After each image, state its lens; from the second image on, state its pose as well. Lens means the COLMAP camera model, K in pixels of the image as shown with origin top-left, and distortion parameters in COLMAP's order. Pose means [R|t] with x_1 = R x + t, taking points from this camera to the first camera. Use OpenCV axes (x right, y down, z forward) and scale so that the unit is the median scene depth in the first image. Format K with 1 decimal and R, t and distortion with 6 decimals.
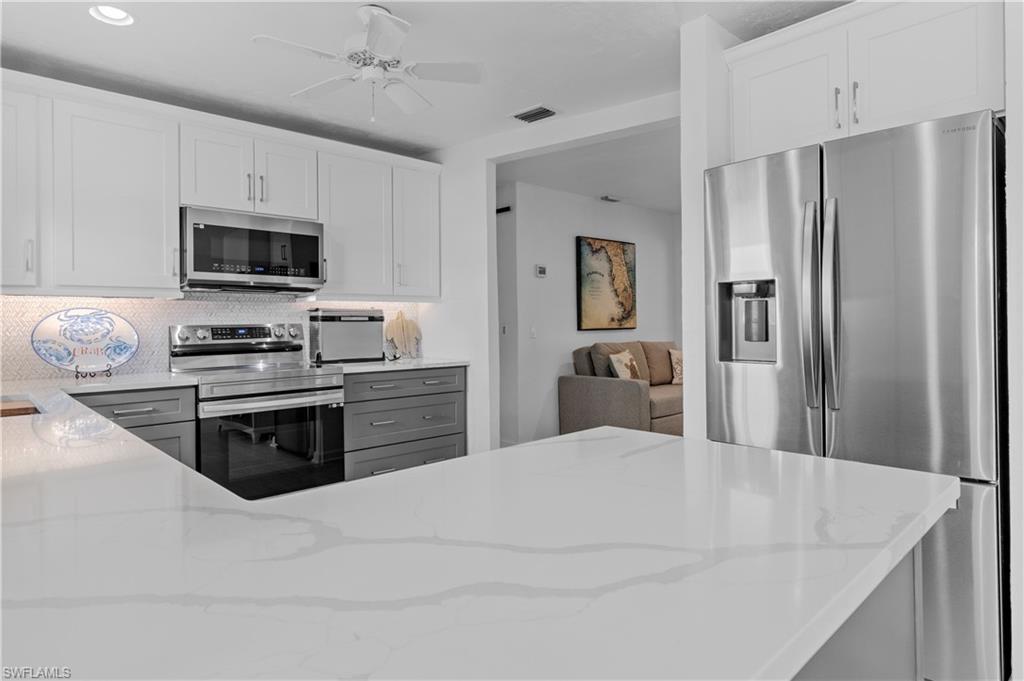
lens RADIAL K [[547.9, 0, 513.1], [0, 547.9, 329.6], [0, 0, 1]] dist [0.003038, 0.000117]
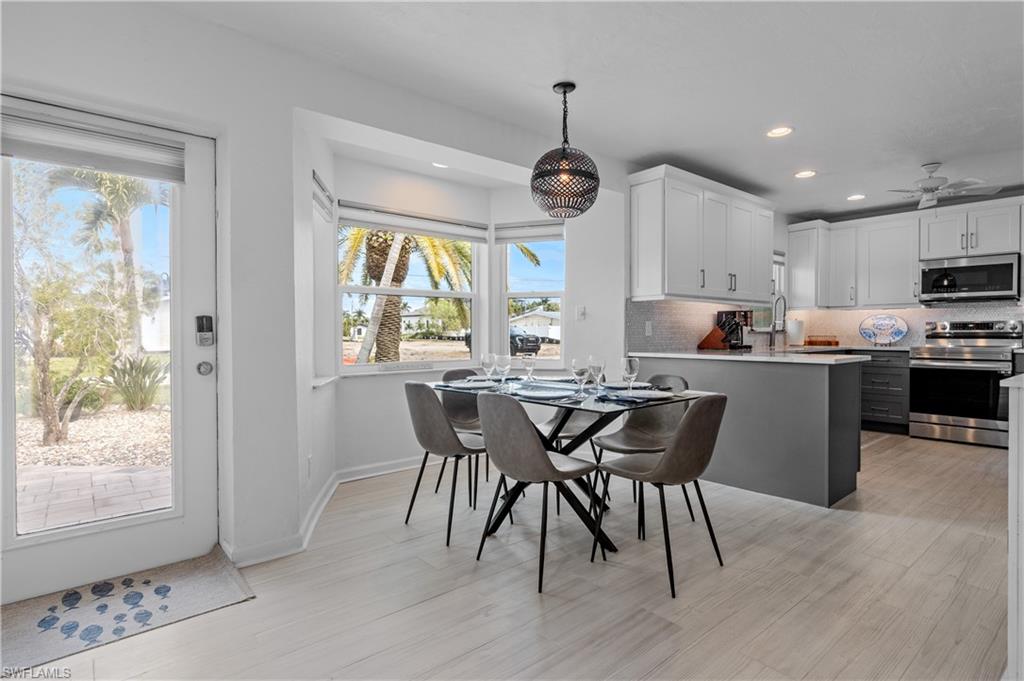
lens RADIAL K [[529.2, 0, 513.8], [0, 529.2, 335.7], [0, 0, 1]] dist [-0.000830, -0.000327]
pose [[-0.014231, 0.022946, -0.999635, 1.120997], [-0.004677, 0.999724, 0.023015, 0.004101], [0.999888, 0.005003, -0.014120, -0.358588]]
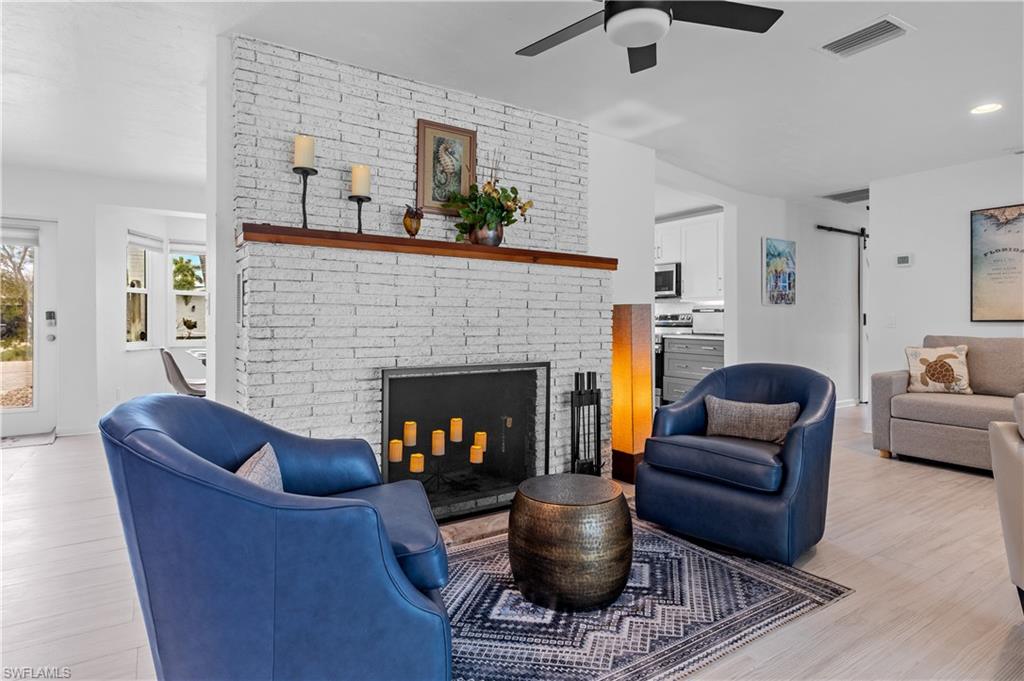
lens RADIAL K [[547.9, 0, 513.1], [0, 547.9, 329.6], [0, 0, 1]] dist [0.003038, 0.000117]
pose [[-0.131919, 0.033029, -0.990710, 1.729596], [-0.007654, 0.999381, 0.034337, -0.016577], [0.991231, 0.012112, -0.131585, 0.664563]]
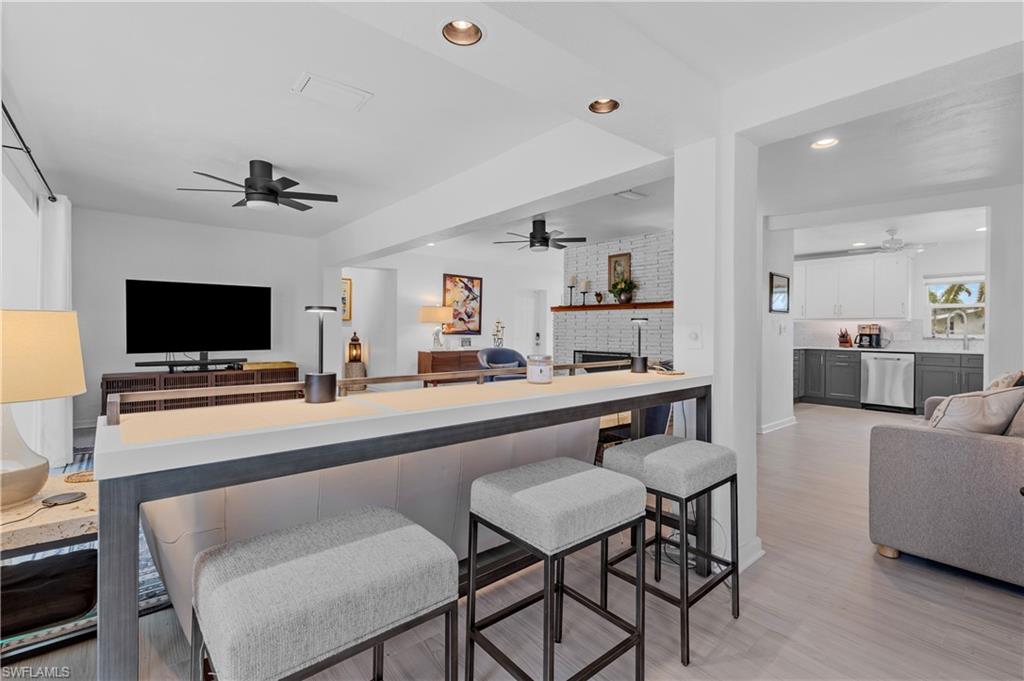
lens RADIAL K [[462.1, 0, 516.1], [0, 462.1, 327.6], [0, 0, 1]] dist [0.003692, 0.000440]
pose [[-0.999954, 0.007047, 0.006533, 1.223582], [0.007044, 0.999975, -0.000523, -0.030435], [-0.006537, -0.000477, -0.999979, 2.348174]]
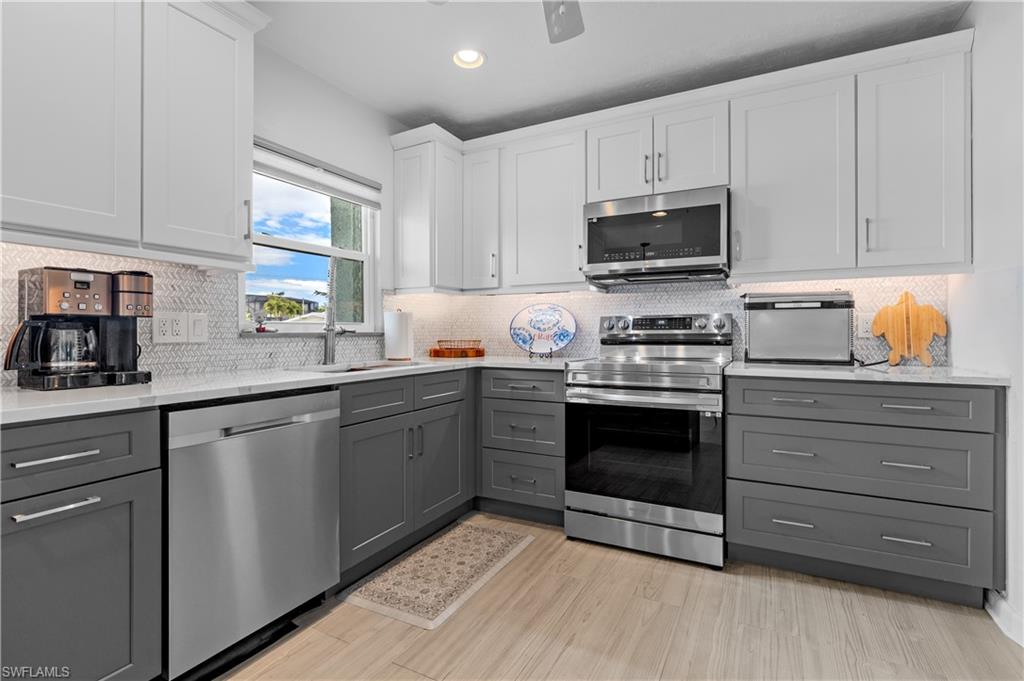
lens RADIAL K [[483.8, 0, 514.1], [0, 483.8, 333.6], [0, 0, 1]] dist [-0.000393, -0.000239]
pose [[0.364387, 0.015533, -0.931118, 0.203165], [-0.008640, 0.999874, 0.013299, 0.014503], [0.931208, 0.003198, 0.364475, 0.447554]]
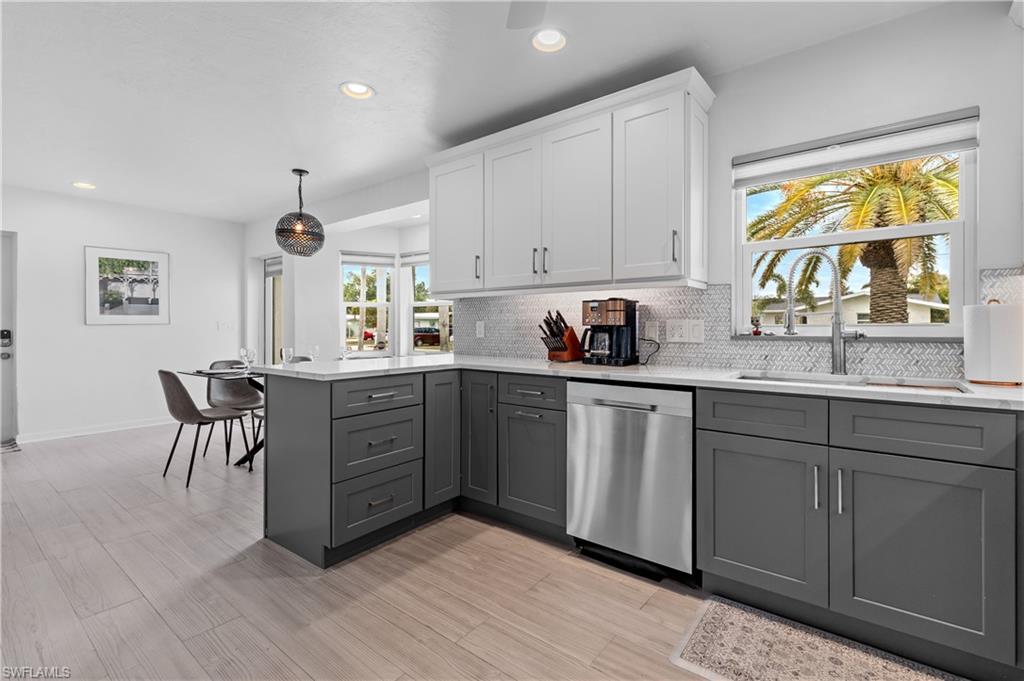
lens RADIAL K [[462.1, 0, 516.1], [0, 462.1, 327.6], [0, 0, 1]] dist [0.003692, 0.000440]
pose [[-0.981335, 0.016391, -0.191605, -0.065357], [0.014636, 0.999837, 0.010573, 0.001169], [0.191747, 0.007571, -0.981415, 0.960499]]
